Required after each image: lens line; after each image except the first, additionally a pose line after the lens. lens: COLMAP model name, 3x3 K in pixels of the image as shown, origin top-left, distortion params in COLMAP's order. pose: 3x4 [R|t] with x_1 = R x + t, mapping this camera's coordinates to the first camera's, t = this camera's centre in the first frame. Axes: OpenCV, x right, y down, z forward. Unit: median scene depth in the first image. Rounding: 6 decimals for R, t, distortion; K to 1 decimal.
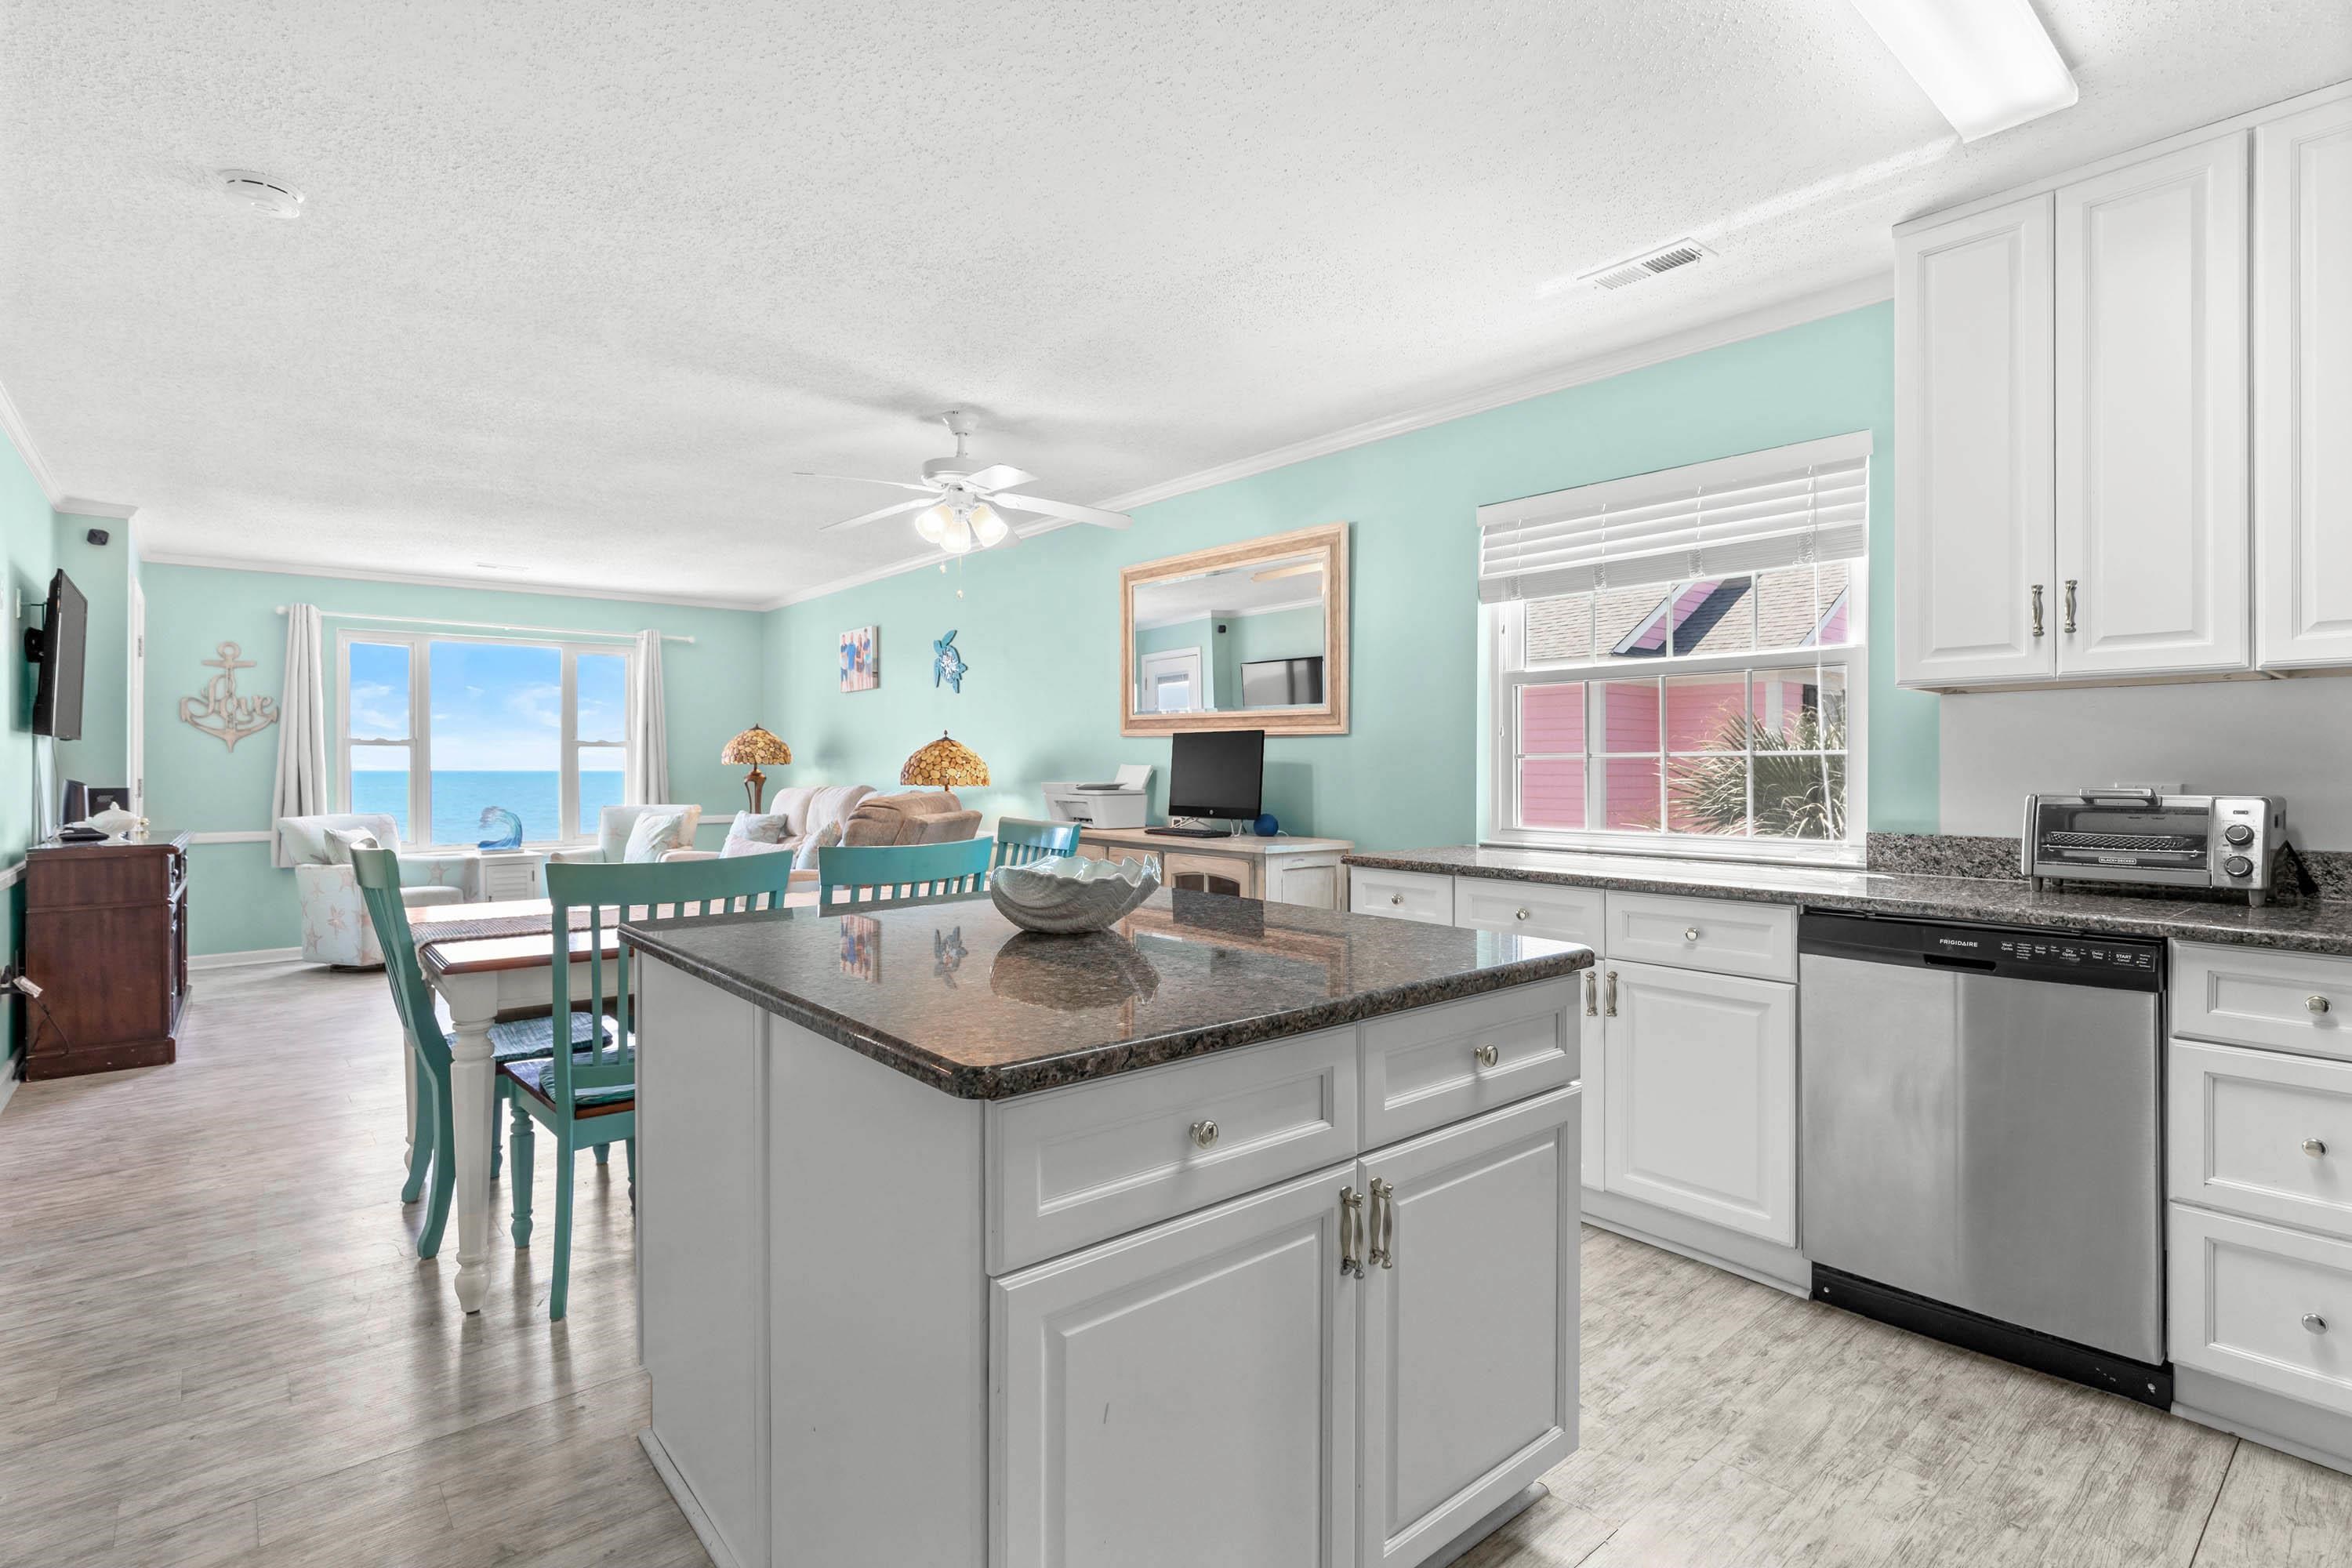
lens RADIAL K [[1130.5, 0, 1182.1], [0, 1130.5, 765.4], [0, 0, 1]] dist [-0.002025, -0.000523]
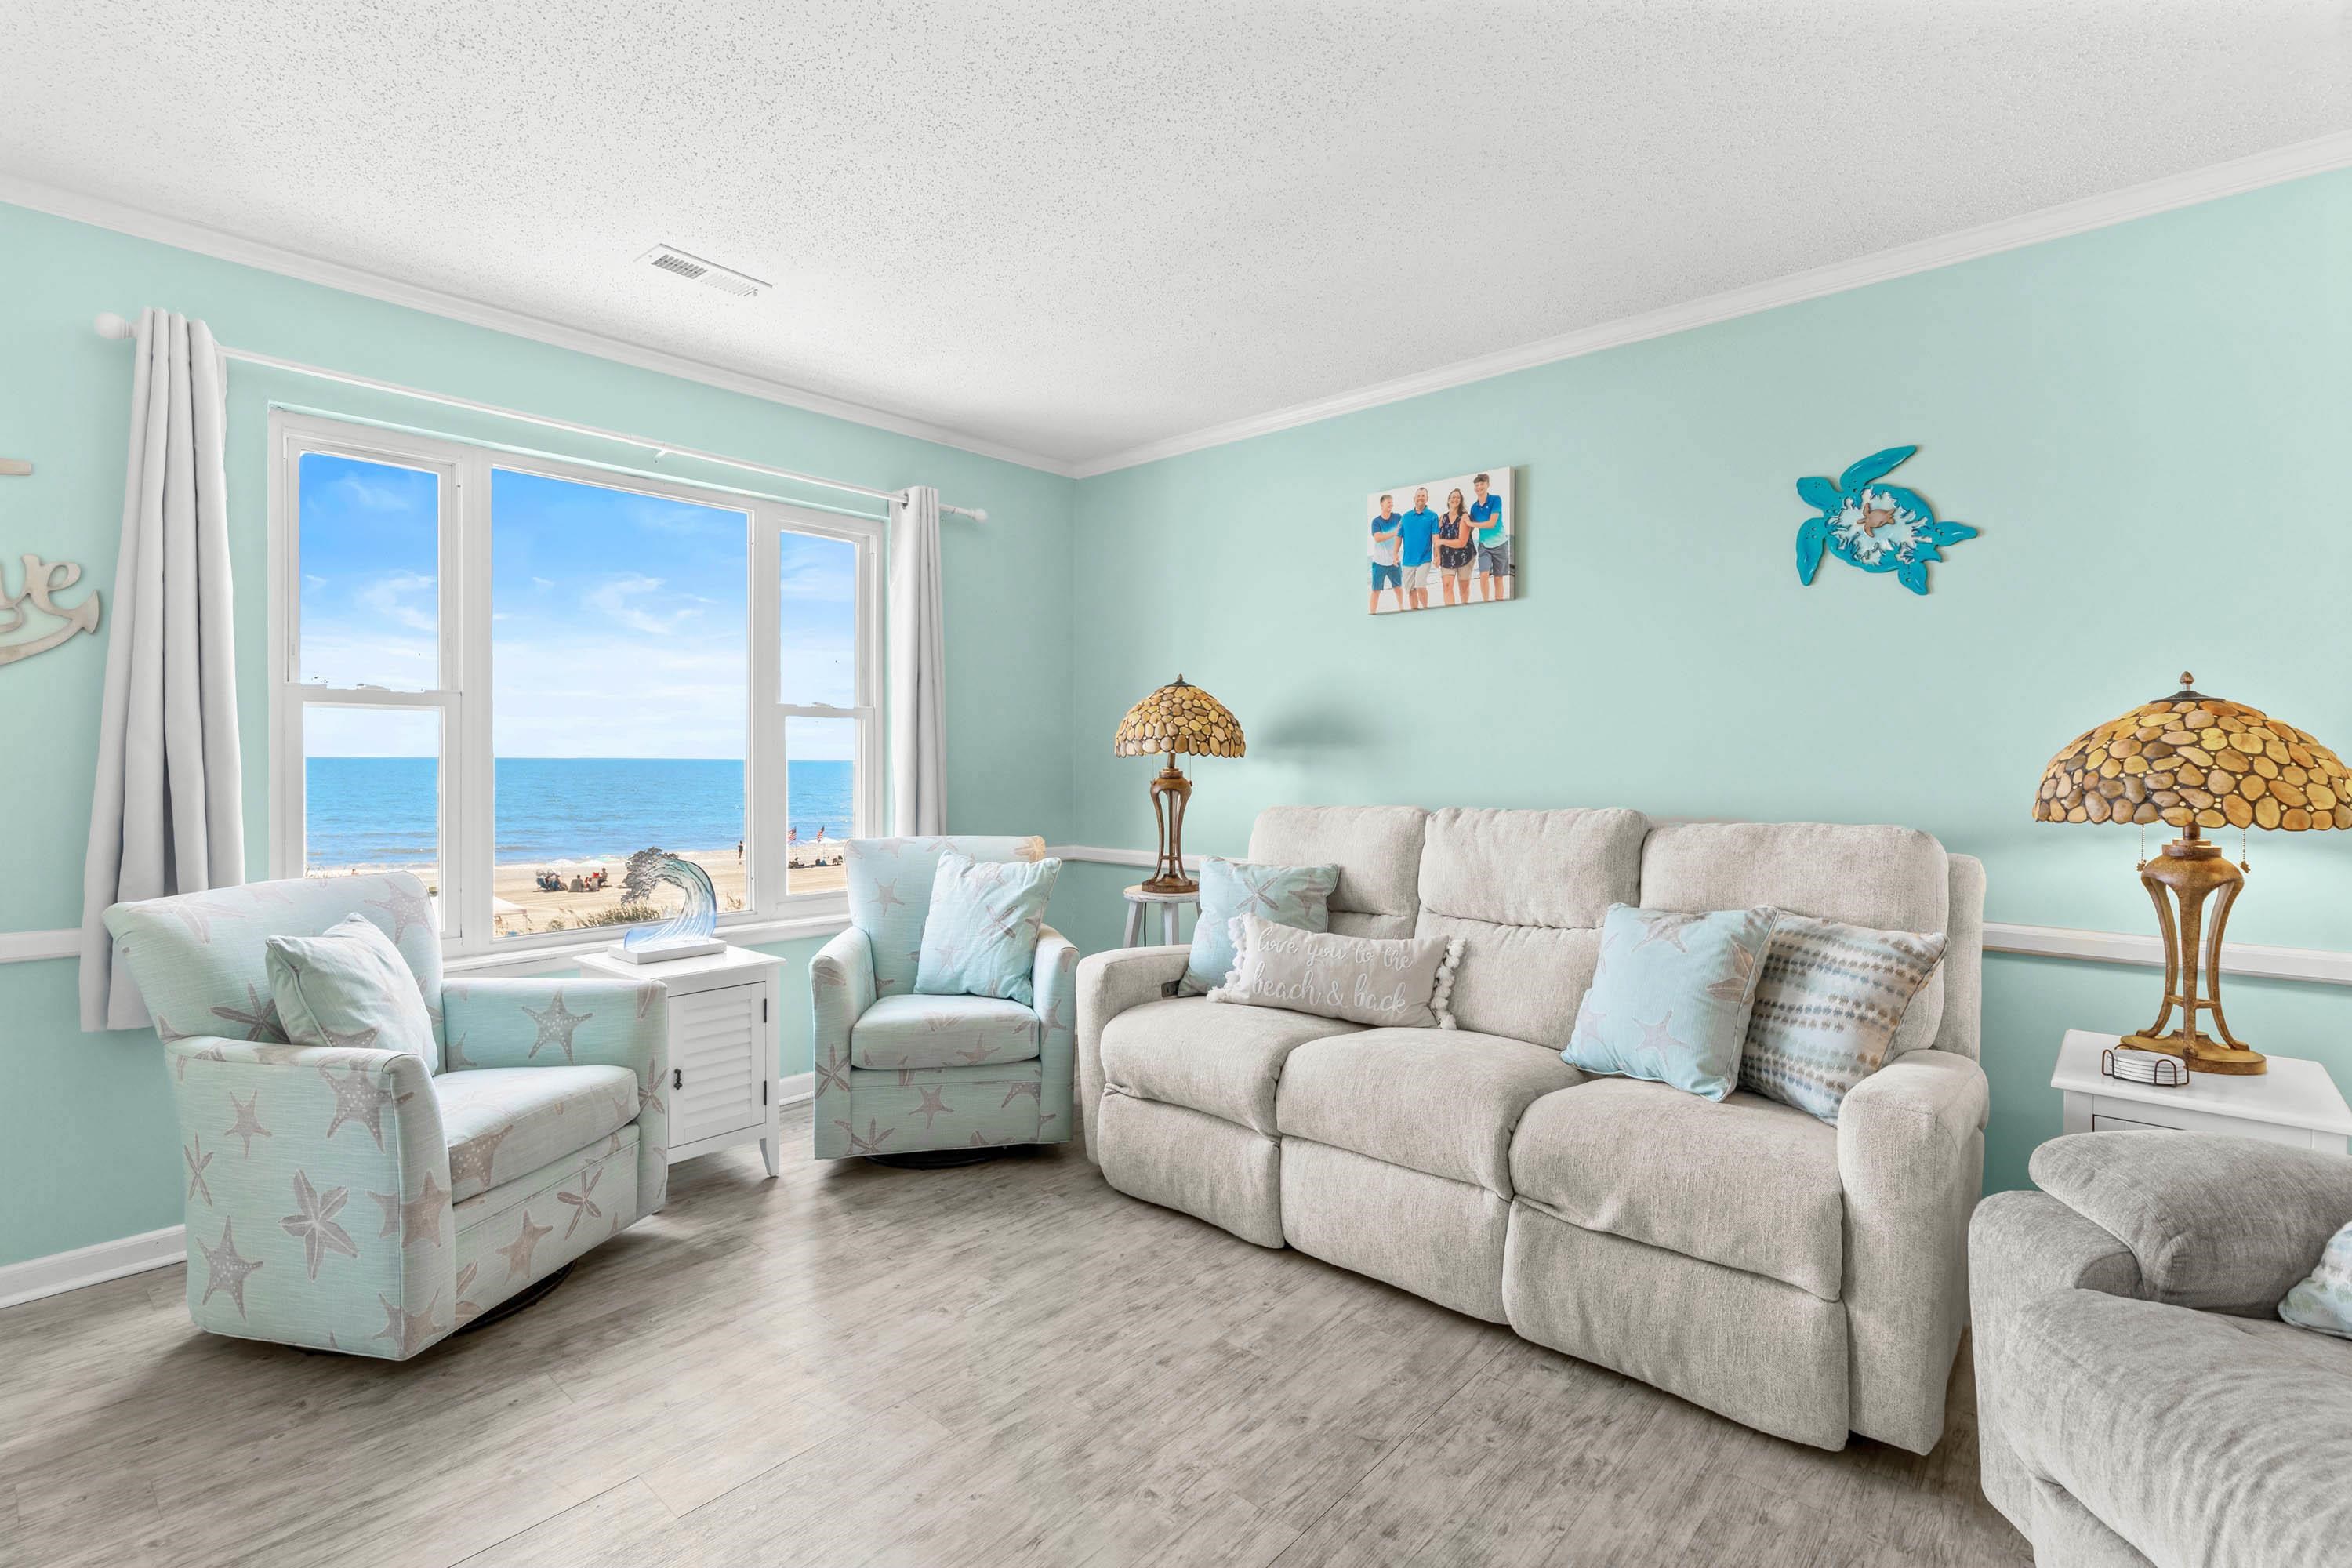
lens RADIAL K [[1082.8, 0, 1179.8], [0, 1082.8, 767.3], [0, 0, 1]] dist [0.010838, -0.001422]
pose [[0.991296, 0.007261, 0.131453, -0.918753], [-0.008518, 0.999923, 0.009004, -0.000993], [-0.131378, -0.010046, 0.991281, 1.105069]]
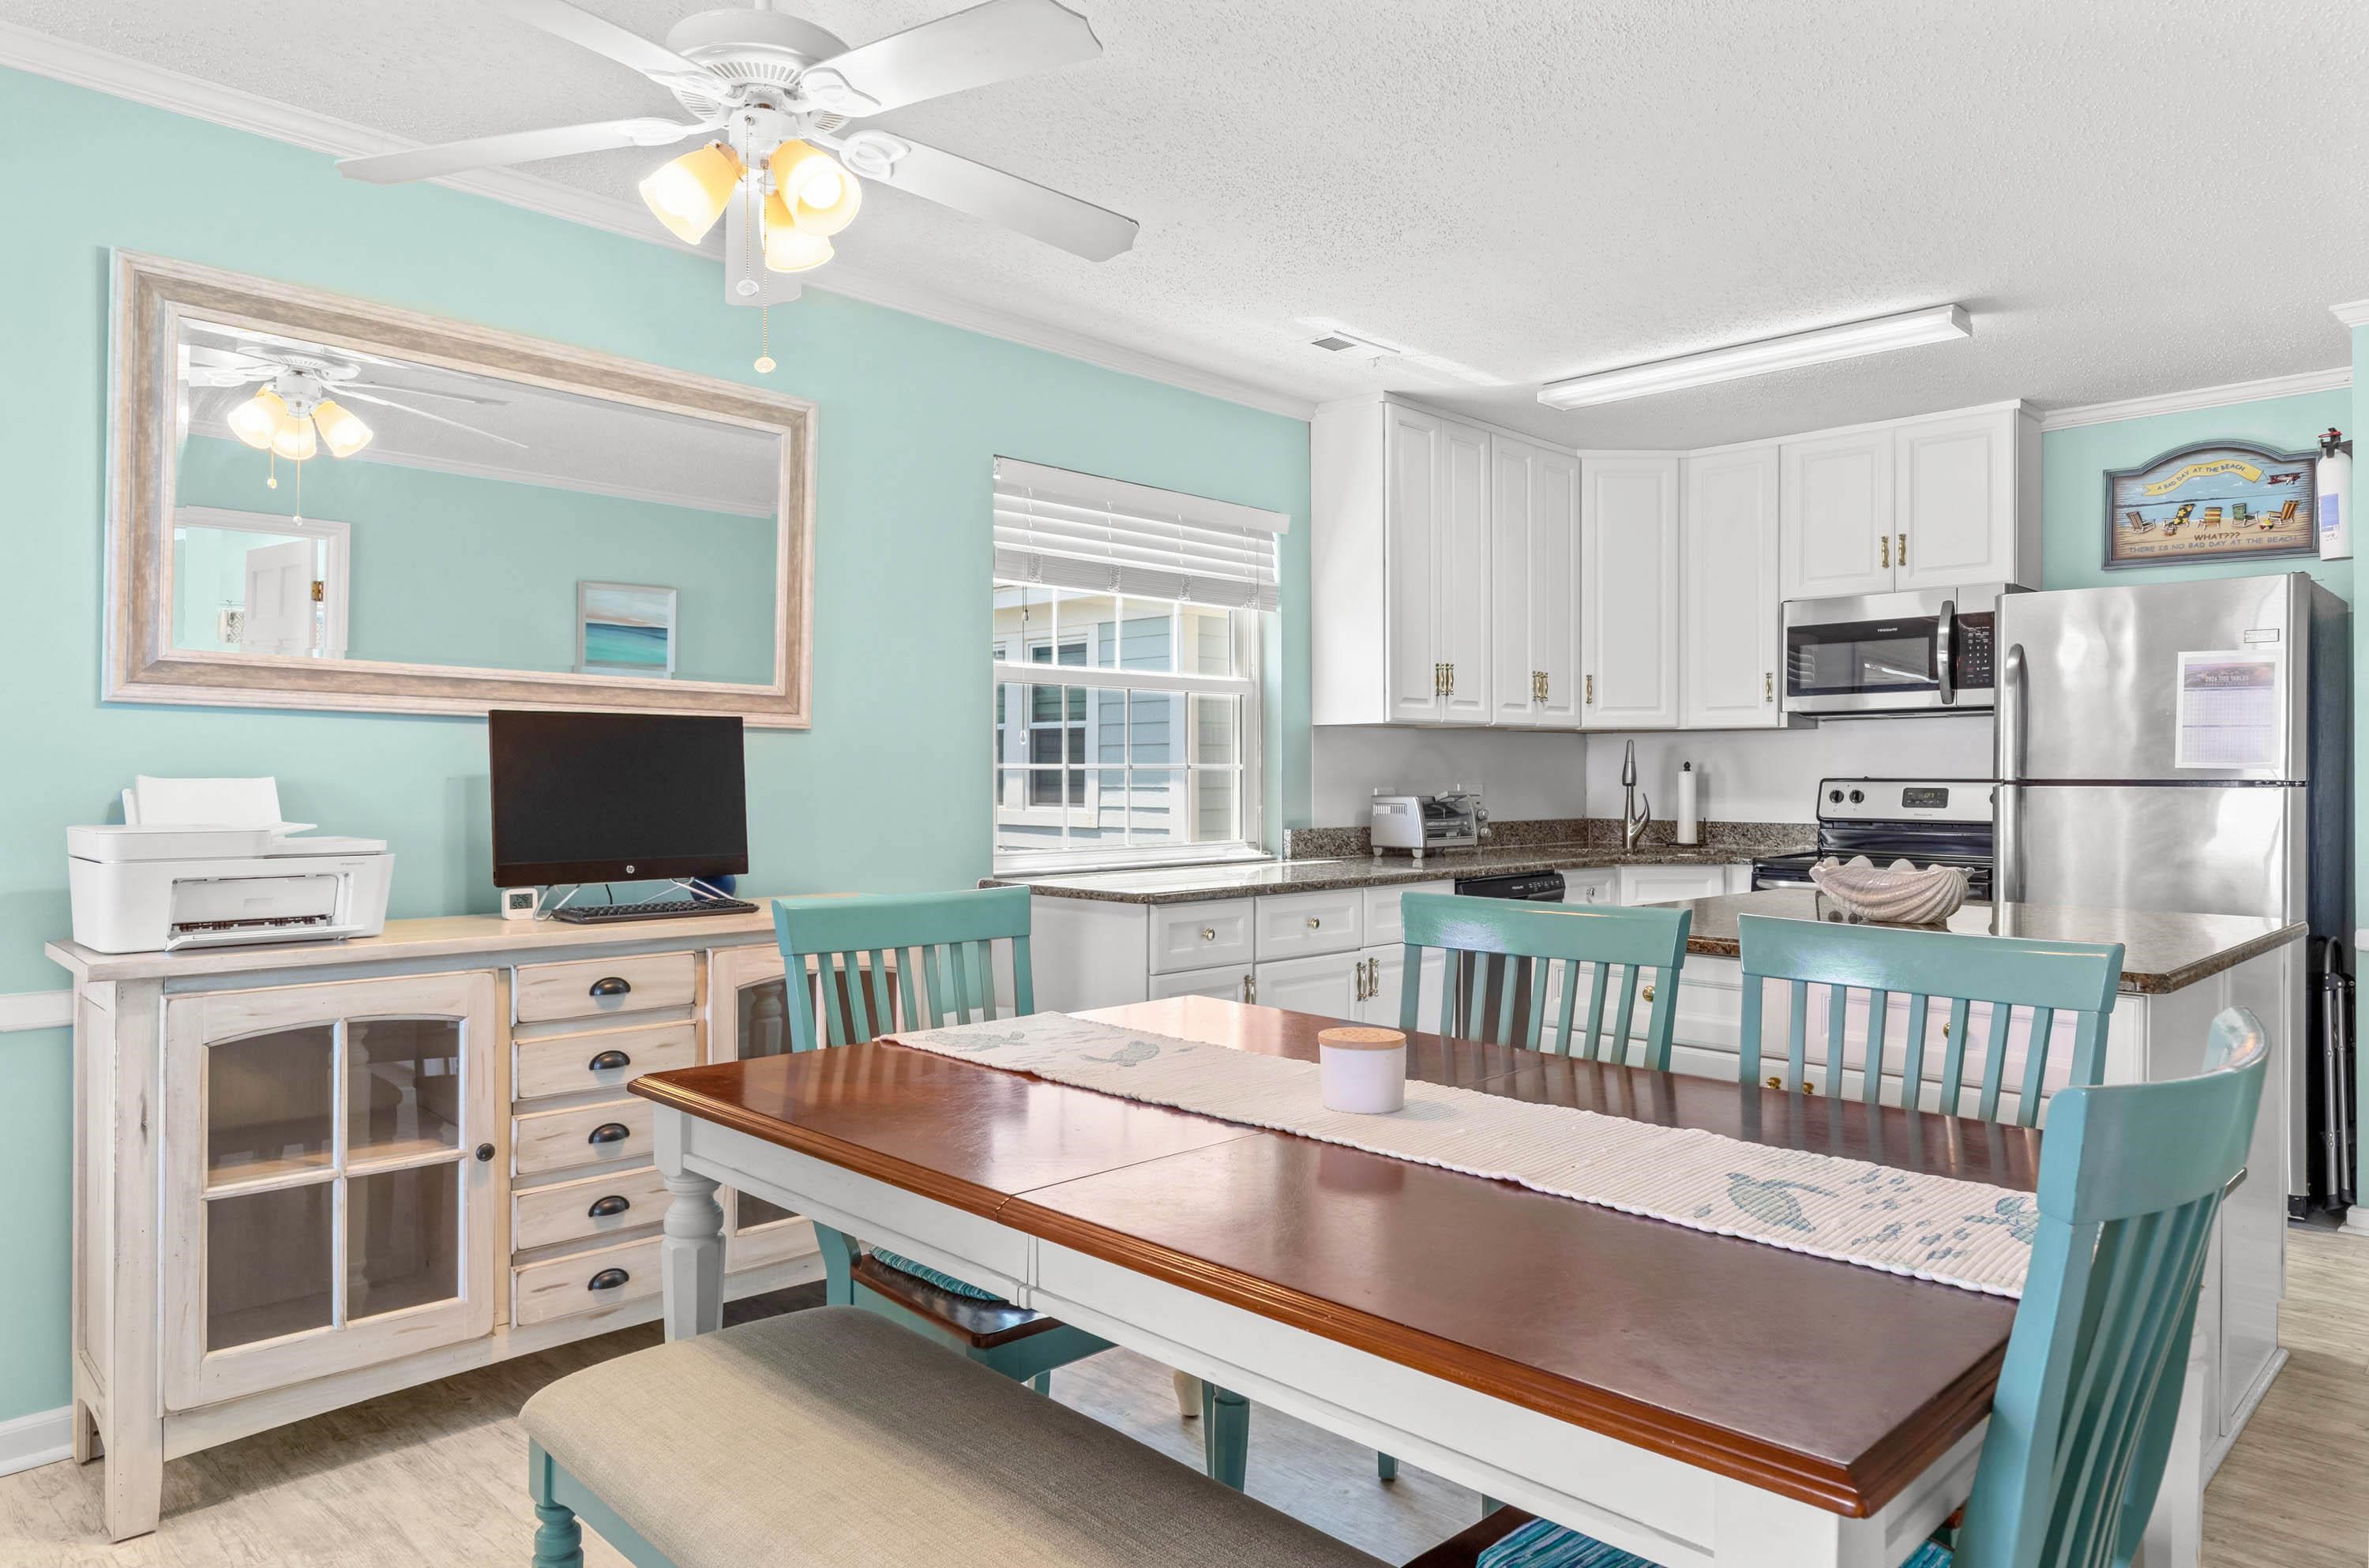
lens RADIAL K [[1475.2, 0, 1184.8], [0, 1475.2, 774.6], [0, 0, 1]] dist [-0.003399, -0.002965]
pose [[-0.088692, -0.000877, 0.996059, -0.797988], [-0.000925, 0.999999, 0.000798, -0.003355], [-0.996059, -0.000850, -0.088692, 0.965163]]
